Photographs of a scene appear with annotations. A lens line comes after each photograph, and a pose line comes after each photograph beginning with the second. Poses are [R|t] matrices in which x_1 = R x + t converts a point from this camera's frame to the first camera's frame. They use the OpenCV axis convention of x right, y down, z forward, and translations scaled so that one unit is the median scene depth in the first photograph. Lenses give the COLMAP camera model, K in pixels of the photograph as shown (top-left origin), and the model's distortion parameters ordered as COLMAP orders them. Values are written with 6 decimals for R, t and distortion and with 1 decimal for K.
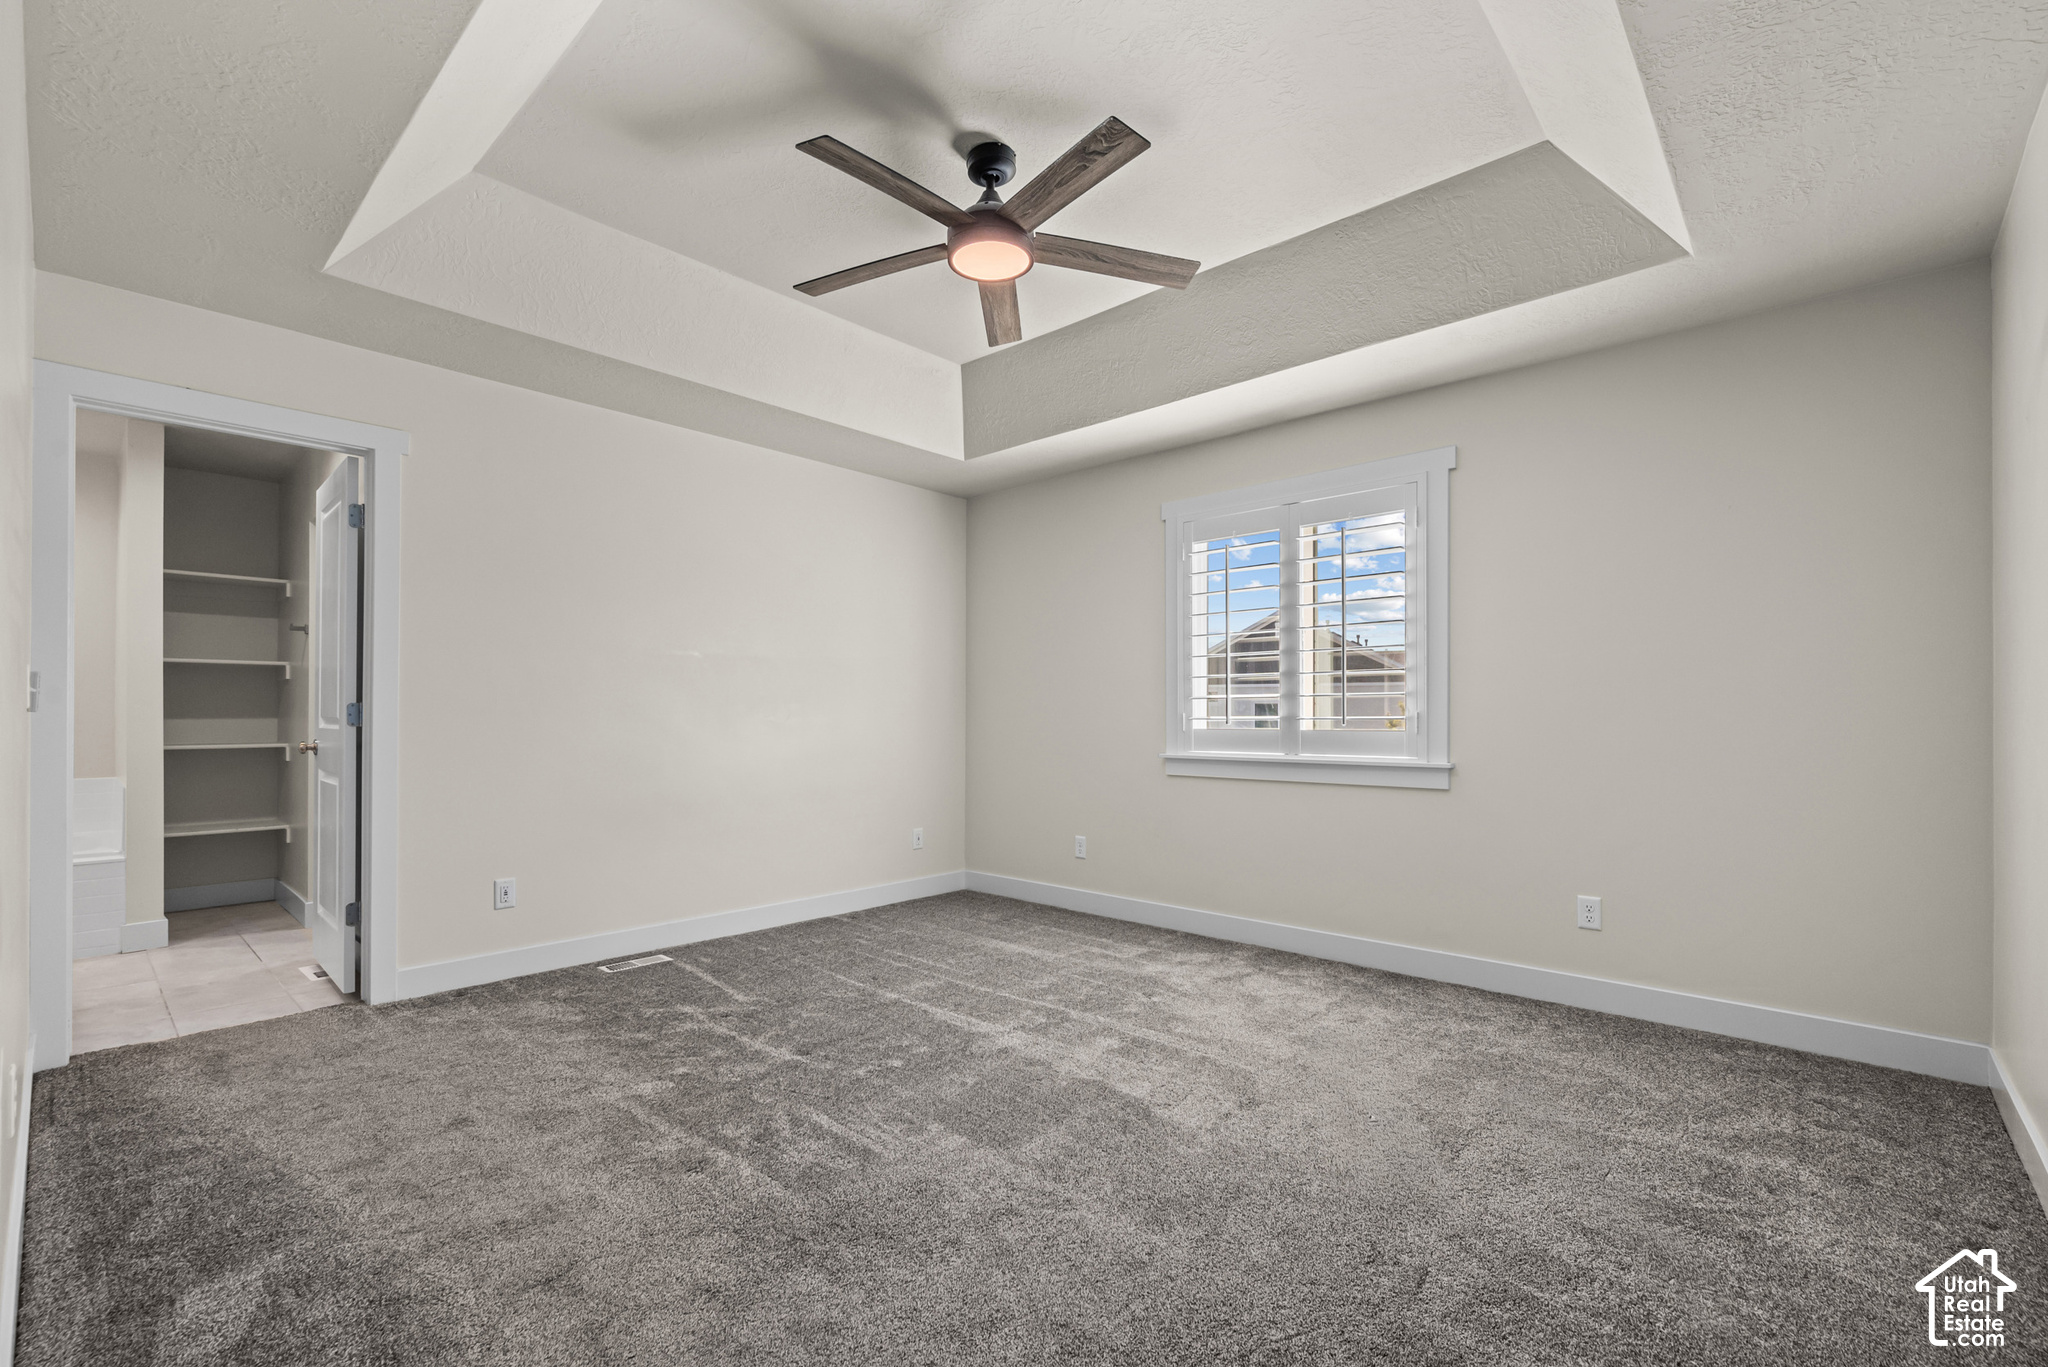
lens RADIAL K [[884.7, 0, 1026.2], [0, 884.7, 703.9], [0, 0, 1]] dist [-0.004261, -0.000194]
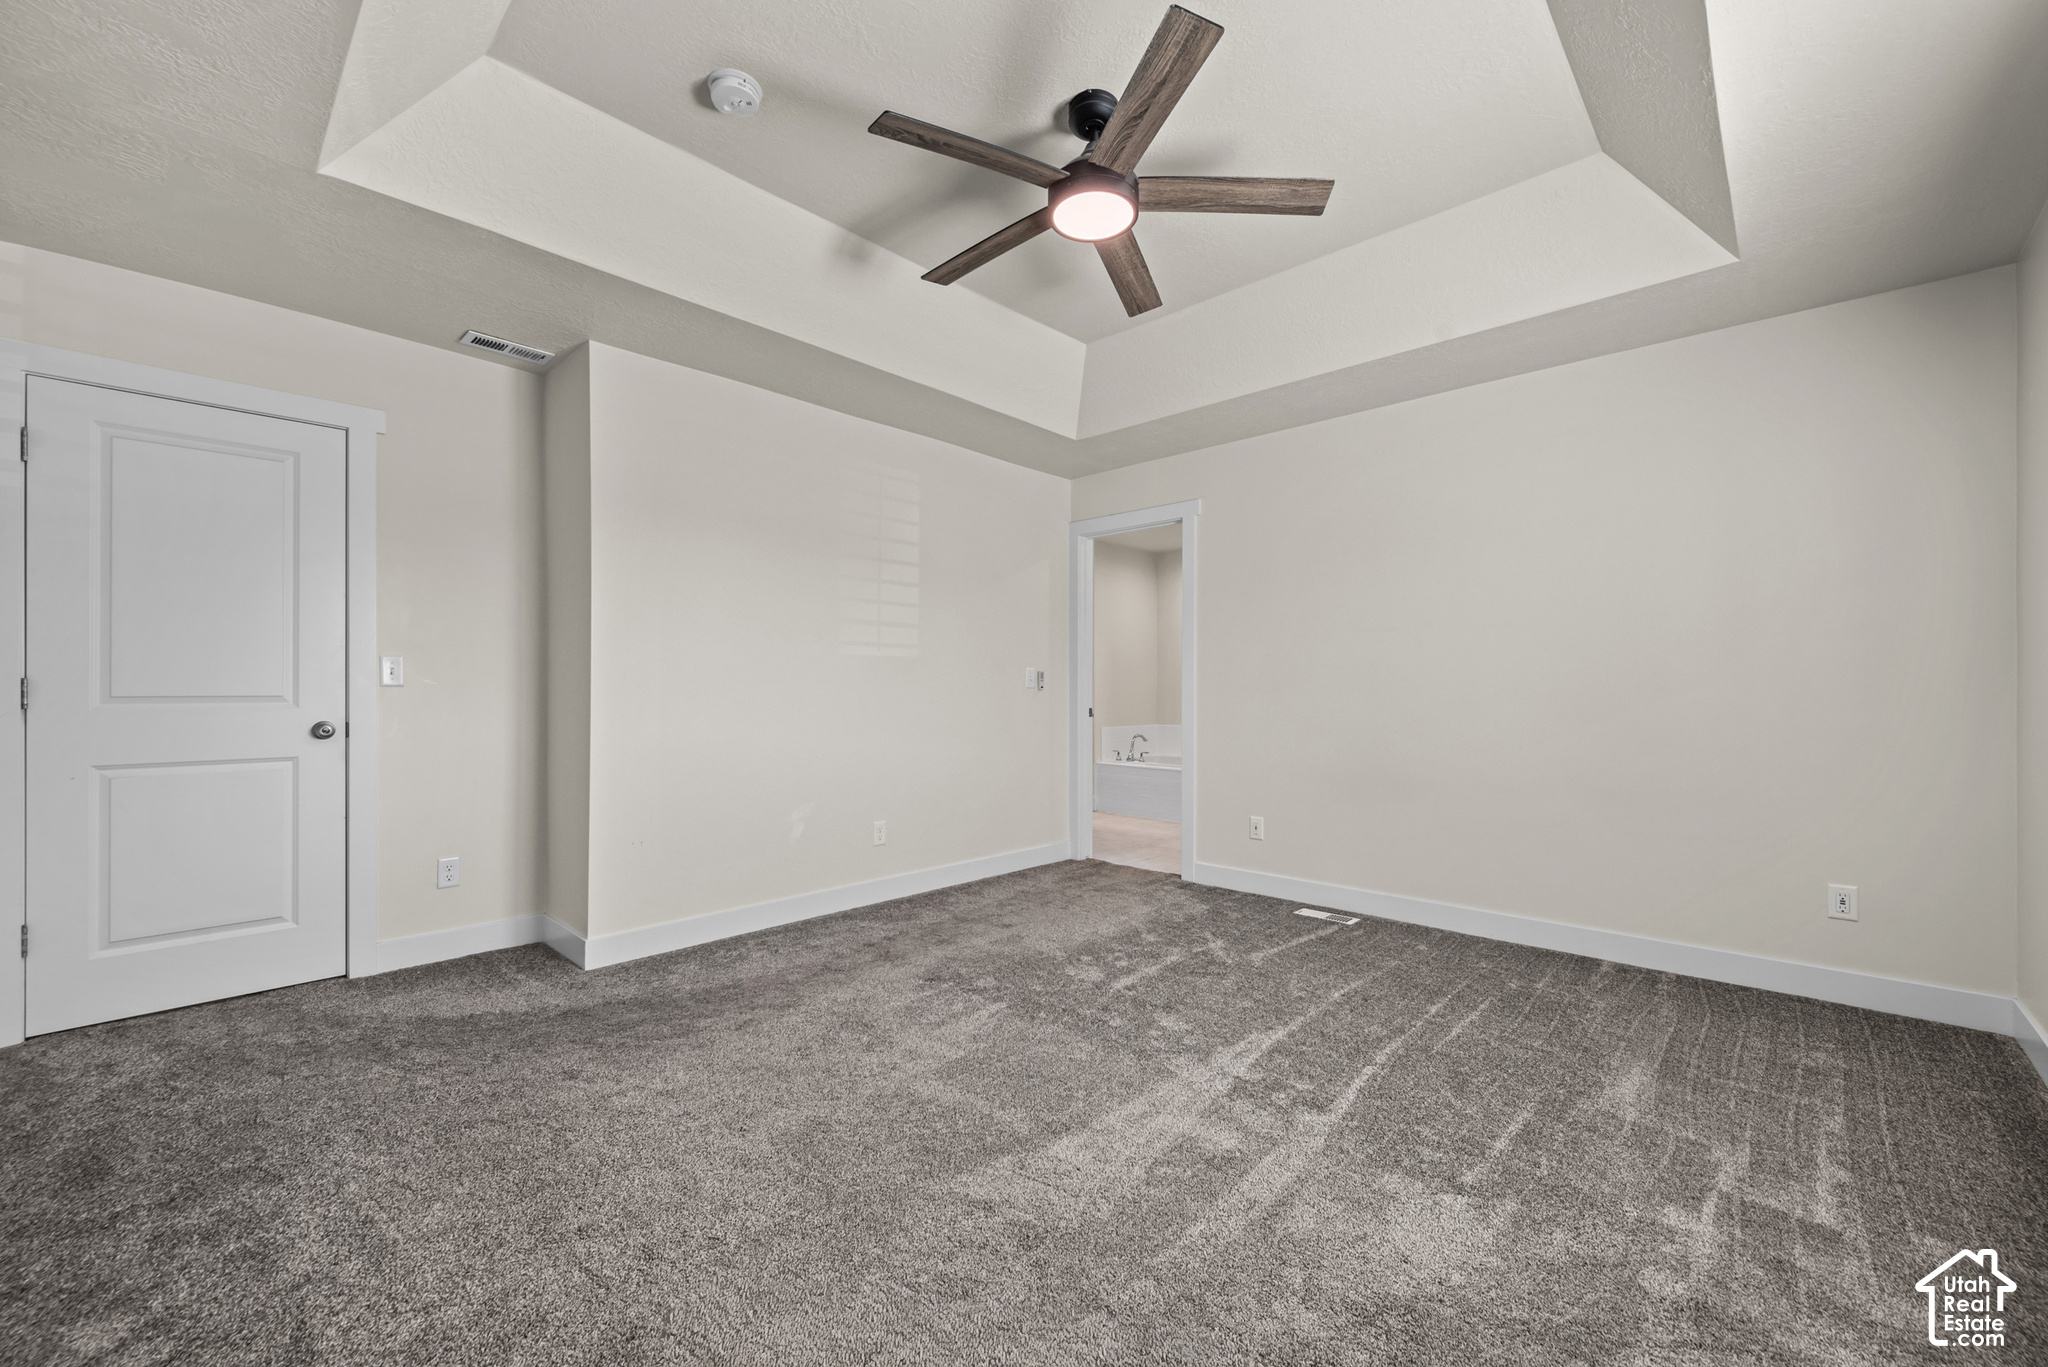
lens RADIAL K [[810.3, 0, 1026.4], [0, 810.3, 683.0], [0, 0, 1]] dist [-0.009547, 0.000000]
pose [[-0.018208, -0.010738, -0.999777, 0.703453], [0.013115, 0.999854, -0.010977, 0.011495], [0.999748, -0.013312, -0.018065, 0.792760]]
